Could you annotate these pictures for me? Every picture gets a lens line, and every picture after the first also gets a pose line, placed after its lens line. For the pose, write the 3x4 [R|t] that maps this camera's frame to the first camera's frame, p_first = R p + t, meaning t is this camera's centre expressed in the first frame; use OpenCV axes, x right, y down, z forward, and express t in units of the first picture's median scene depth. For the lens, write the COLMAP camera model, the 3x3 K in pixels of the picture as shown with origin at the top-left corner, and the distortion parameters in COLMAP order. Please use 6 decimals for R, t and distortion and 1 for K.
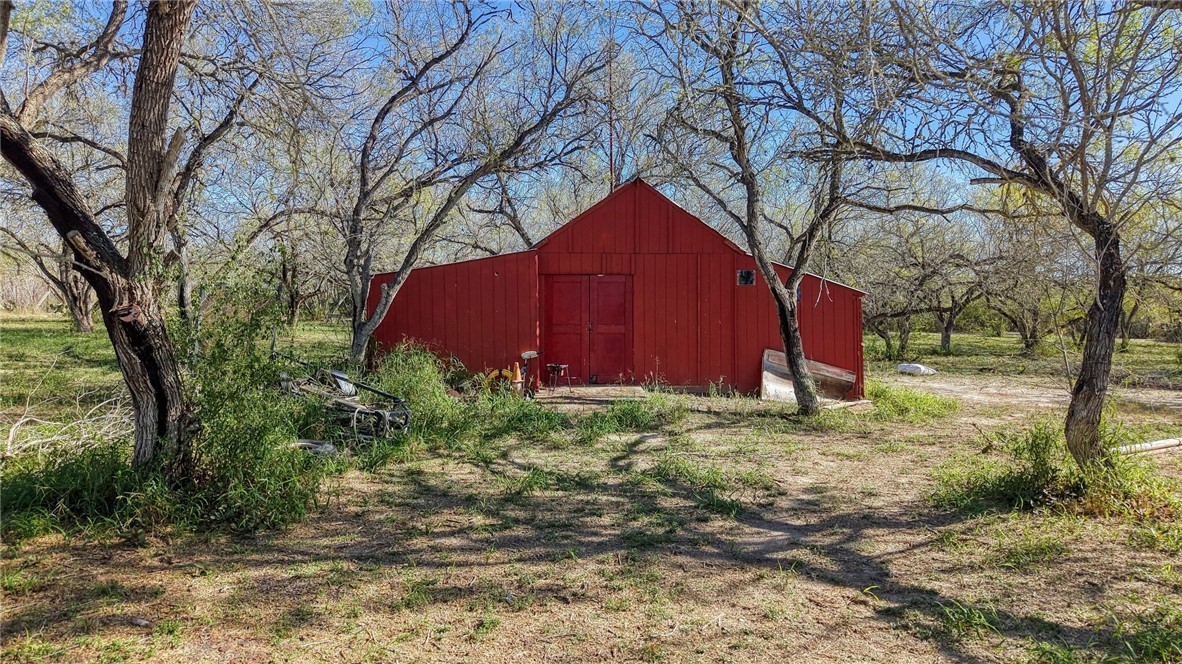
lens RADIAL K [[811.1, 0, 591.0], [0, 811.1, 332.0], [0, 0, 1]] dist [0.001037, -0.002189]
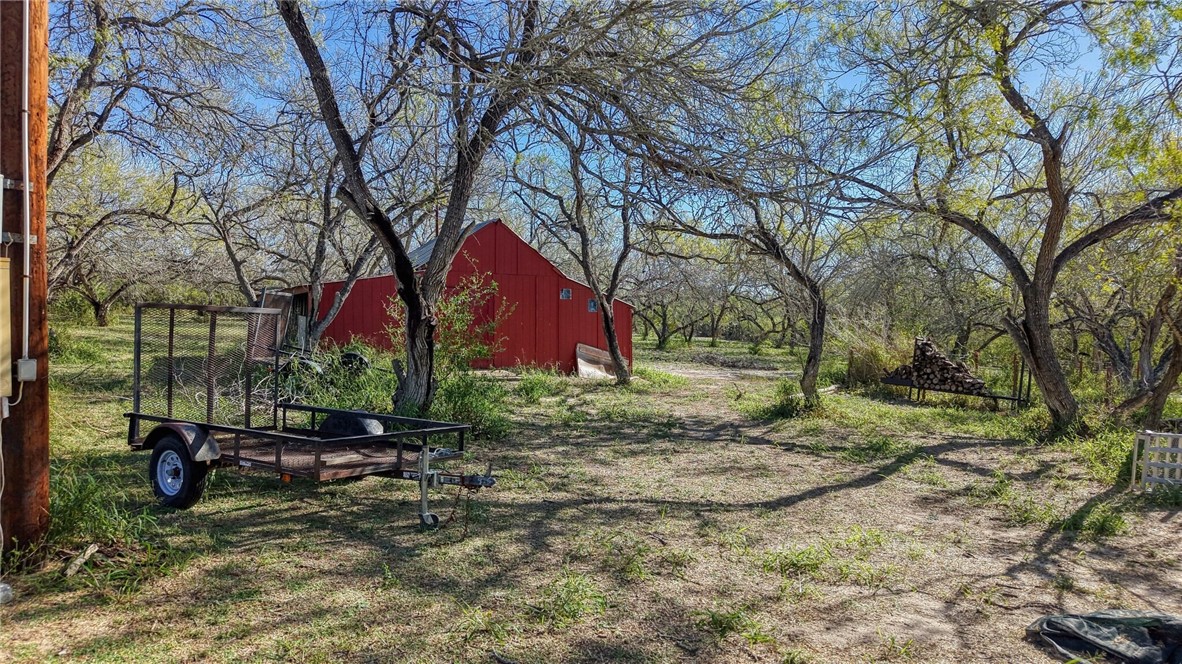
lens RADIAL K [[811.1, 0, 591.0], [0, 811.1, 332.0], [0, 0, 1]] dist [0.001037, -0.002189]
pose [[0.883409, 0.009653, 0.468503, -0.492191], [-0.011726, 0.999930, 0.001509, -0.001553], [-0.468455, -0.006827, 0.883461, -0.336657]]
